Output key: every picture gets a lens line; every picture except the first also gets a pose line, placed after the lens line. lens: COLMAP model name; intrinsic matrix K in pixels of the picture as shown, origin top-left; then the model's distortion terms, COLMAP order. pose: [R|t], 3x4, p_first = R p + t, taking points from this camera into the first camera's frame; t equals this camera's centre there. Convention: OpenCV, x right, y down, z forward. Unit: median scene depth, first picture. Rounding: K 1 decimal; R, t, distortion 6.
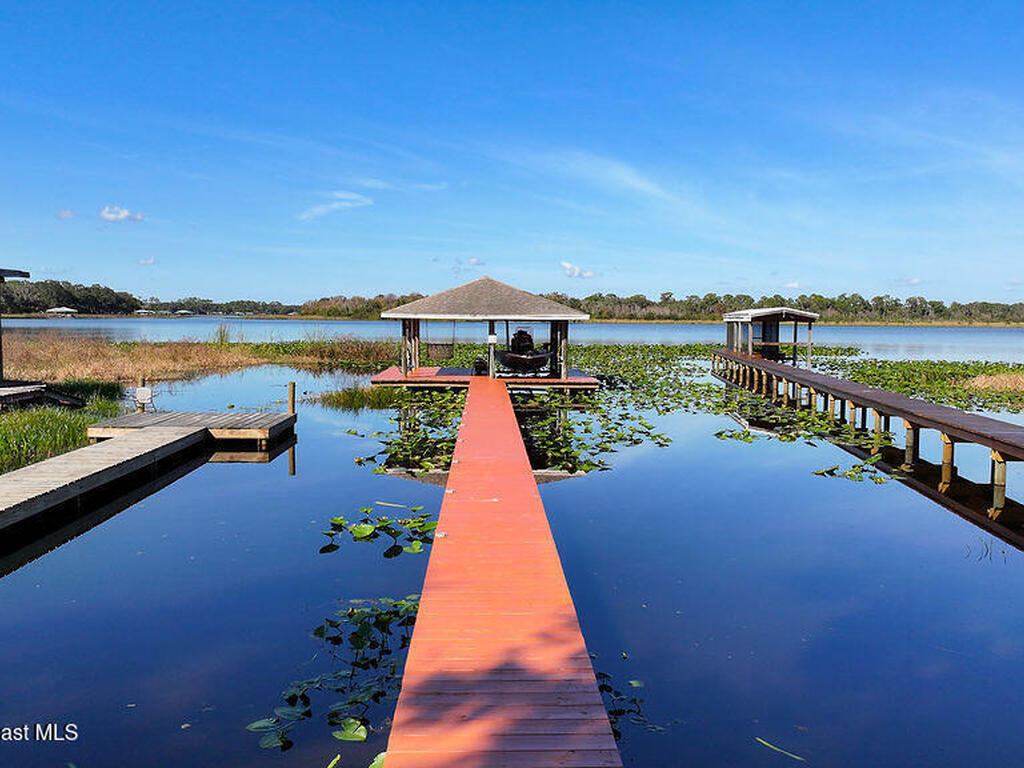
lens RADIAL K [[964.2, 0, 512.1], [0, 964.2, 384.4], [0, 0, 1]] dist [0.003638, 0.000000]
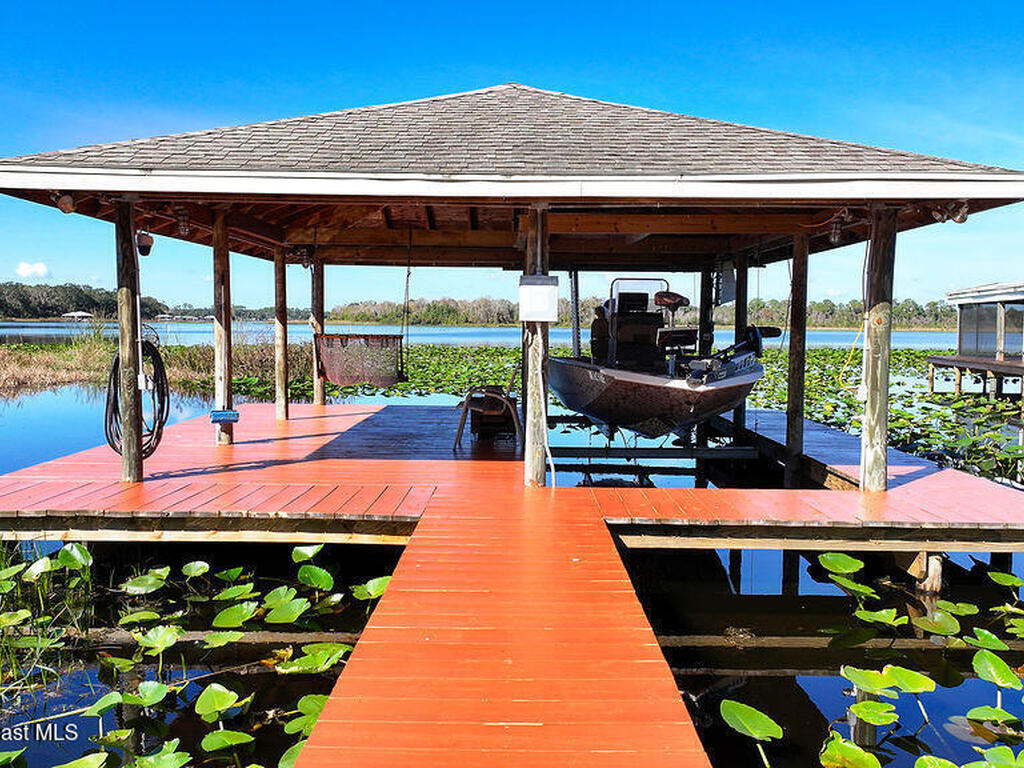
lens RADIAL K [[964.2, 0, 512.4], [0, 964.2, 385.2], [0, 0, 1]] dist [0.003638, 0.000000]
pose [[0.999350, 0.002867, -0.035923, -0.016873], [-0.003096, 0.999975, -0.006307, -0.025406], [0.035904, 0.006414, 0.999335, 0.726998]]
